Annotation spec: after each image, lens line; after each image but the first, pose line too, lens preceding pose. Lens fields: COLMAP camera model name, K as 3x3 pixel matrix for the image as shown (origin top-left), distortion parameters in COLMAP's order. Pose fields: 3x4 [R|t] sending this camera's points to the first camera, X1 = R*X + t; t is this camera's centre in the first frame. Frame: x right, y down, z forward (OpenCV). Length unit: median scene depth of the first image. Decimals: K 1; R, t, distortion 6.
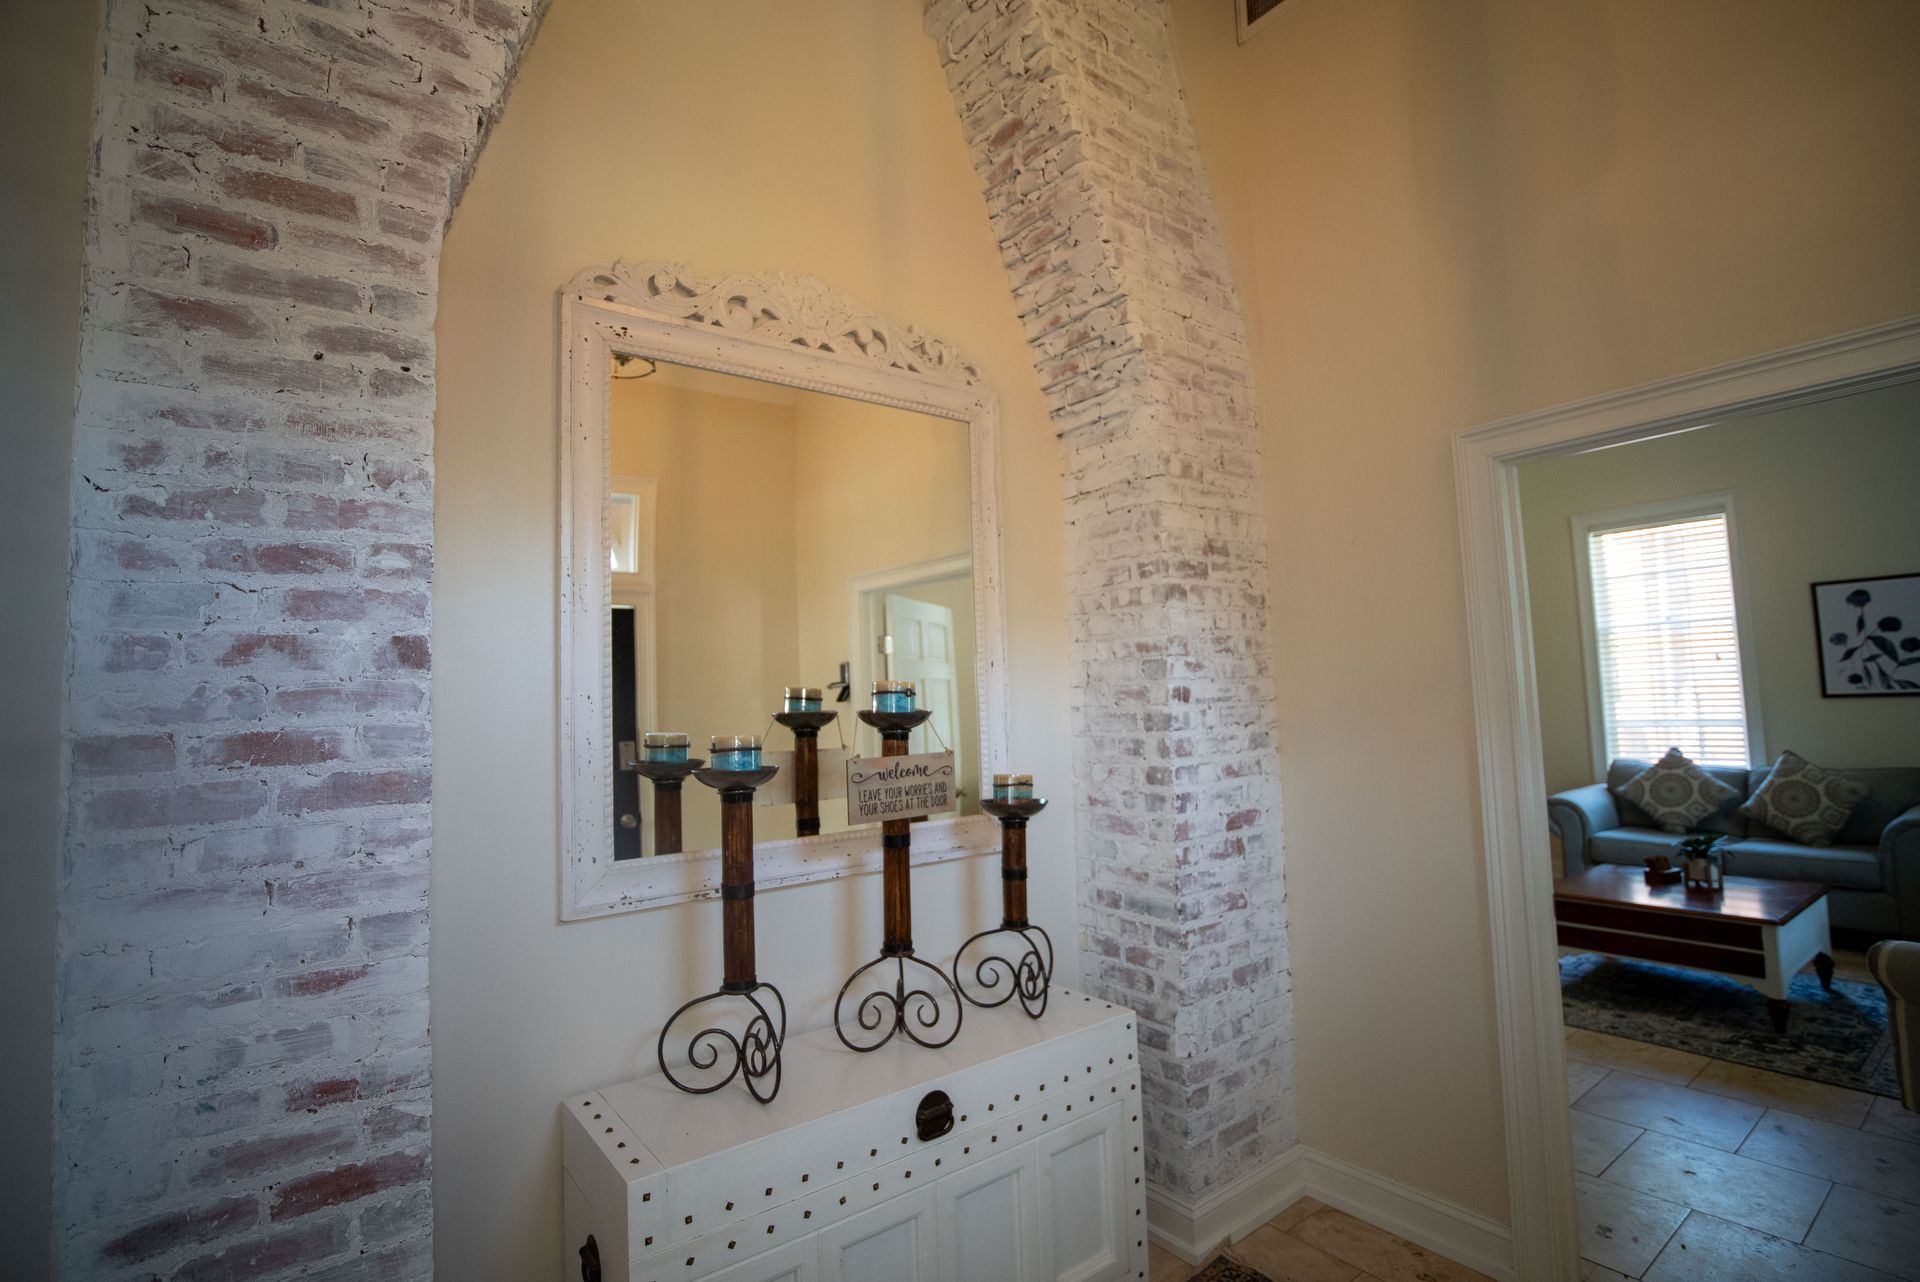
lens RADIAL K [[898.1, 0, 958.7], [0, 898.1, 635.8], [0, 0, 1]] dist [-0.033305, 0.005786]
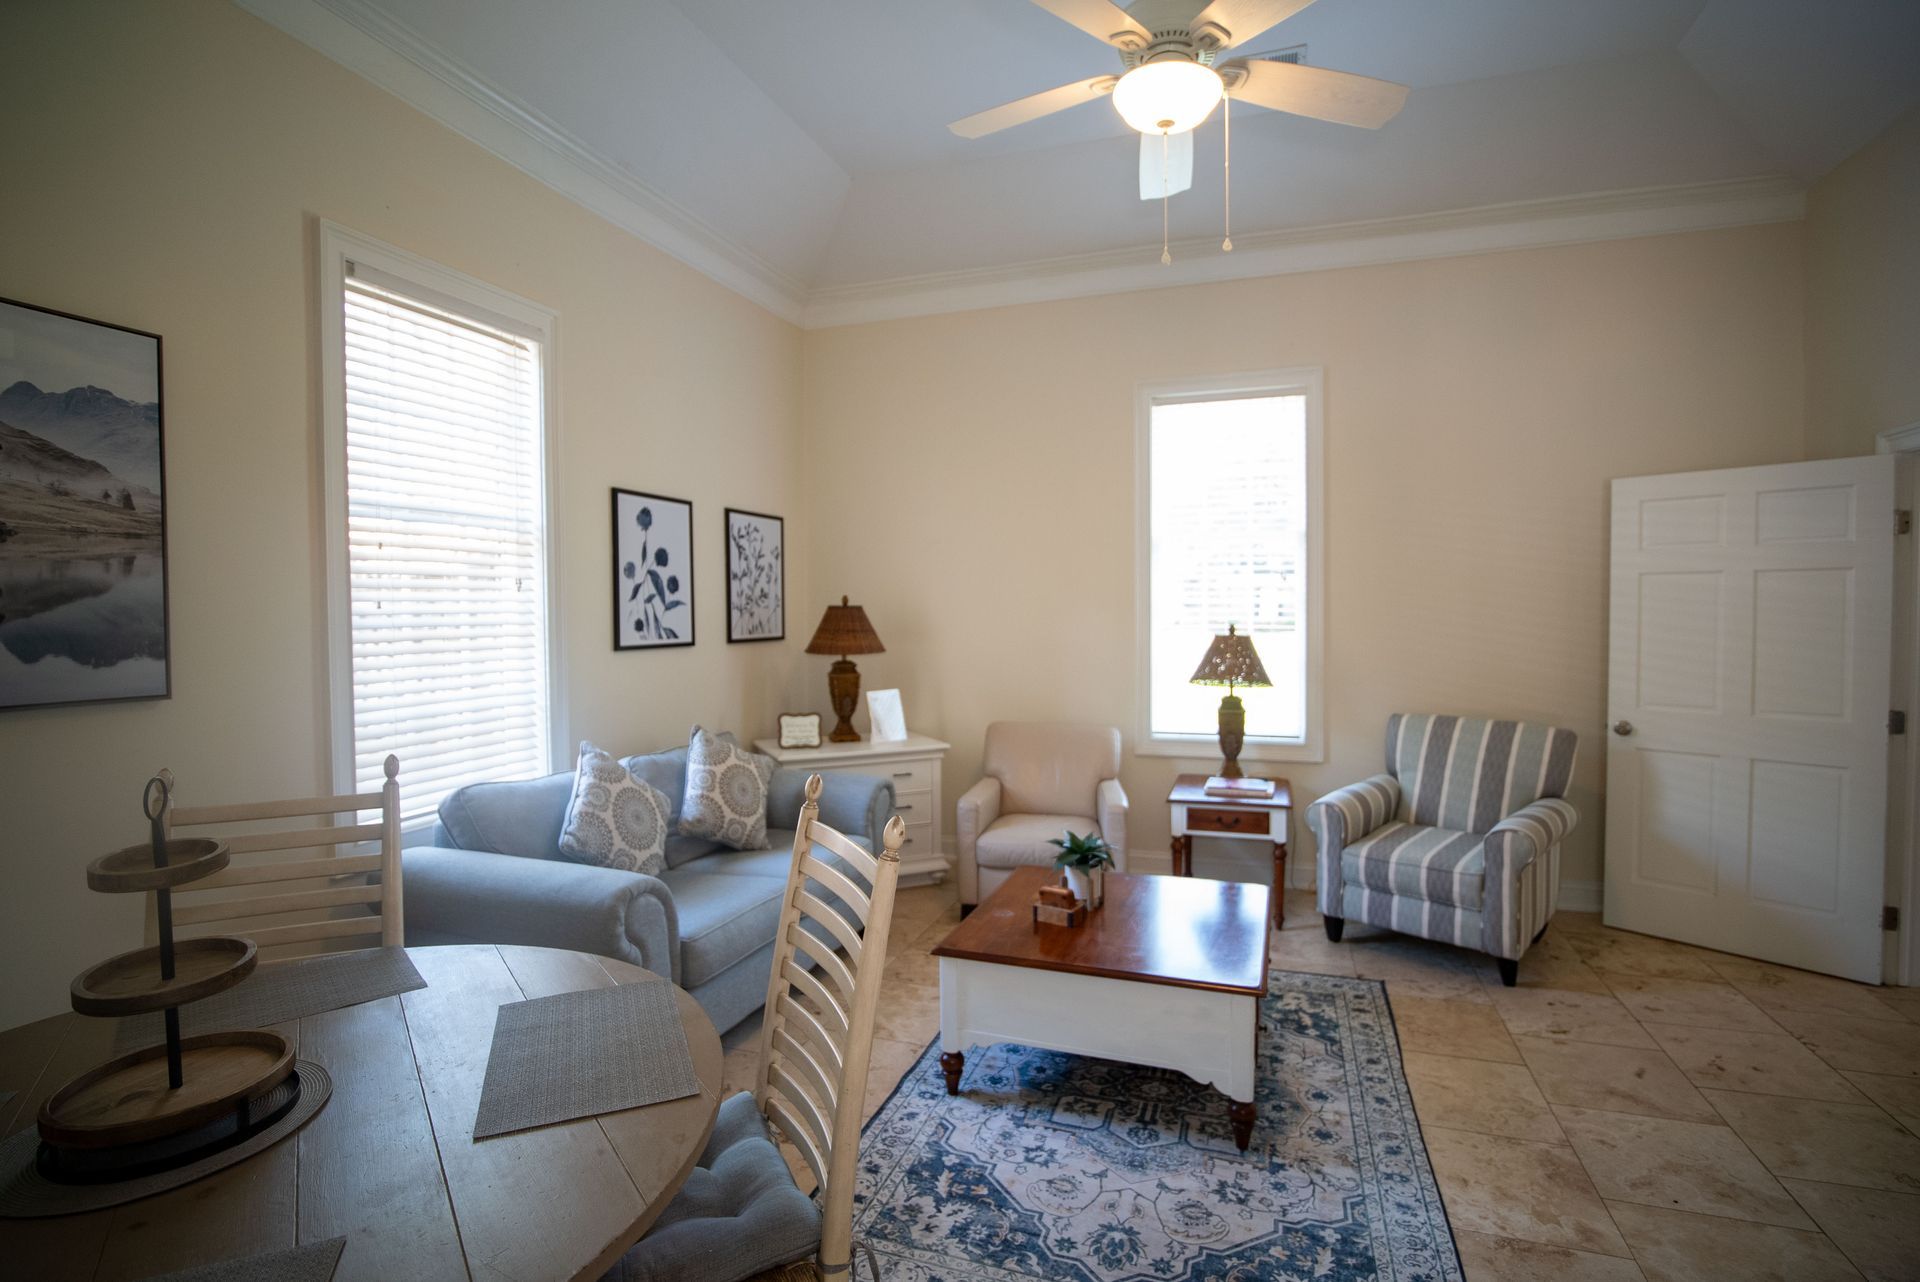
lens RADIAL K [[898.1, 0, 958.0], [0, 898.1, 641.2], [0, 0, 1]] dist [-0.033305, 0.005786]
pose [[-0.554075, 0.011698, 0.832384, 0.249098], [-0.034321, 0.998730, -0.036882, 0.085120], [-0.831759, -0.049003, -0.552970, 1.243205]]
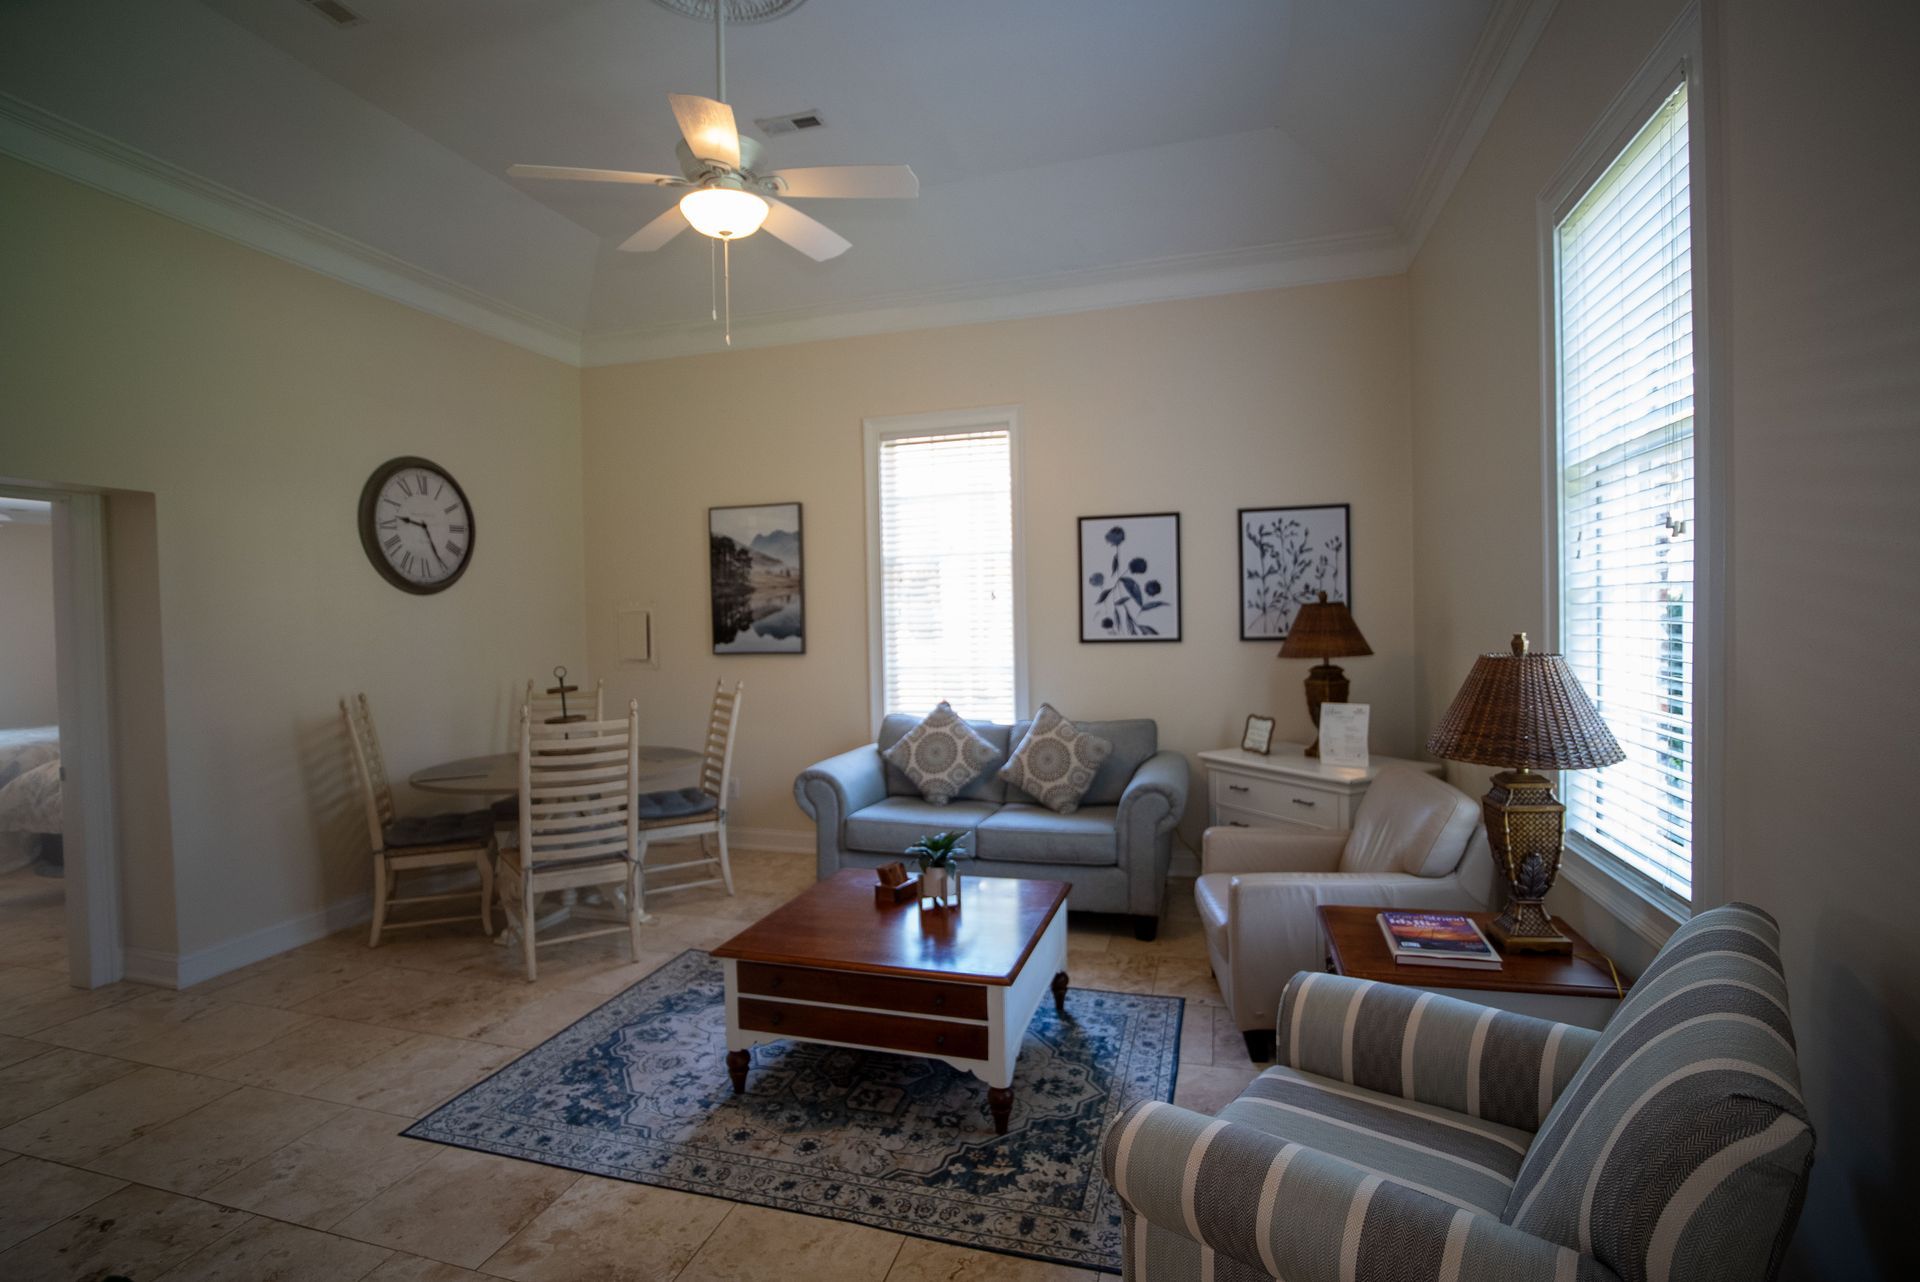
lens RADIAL K [[898.1, 0, 964.3], [0, 898.1, 643.0], [0, 0, 1]] dist [-0.033305, 0.005786]
pose [[0.799915, 0.002083, 0.600110, 0.346599], [-0.052535, 0.996398, 0.066568, 0.015423], [-0.597809, -0.084776, 0.797143, 0.341670]]
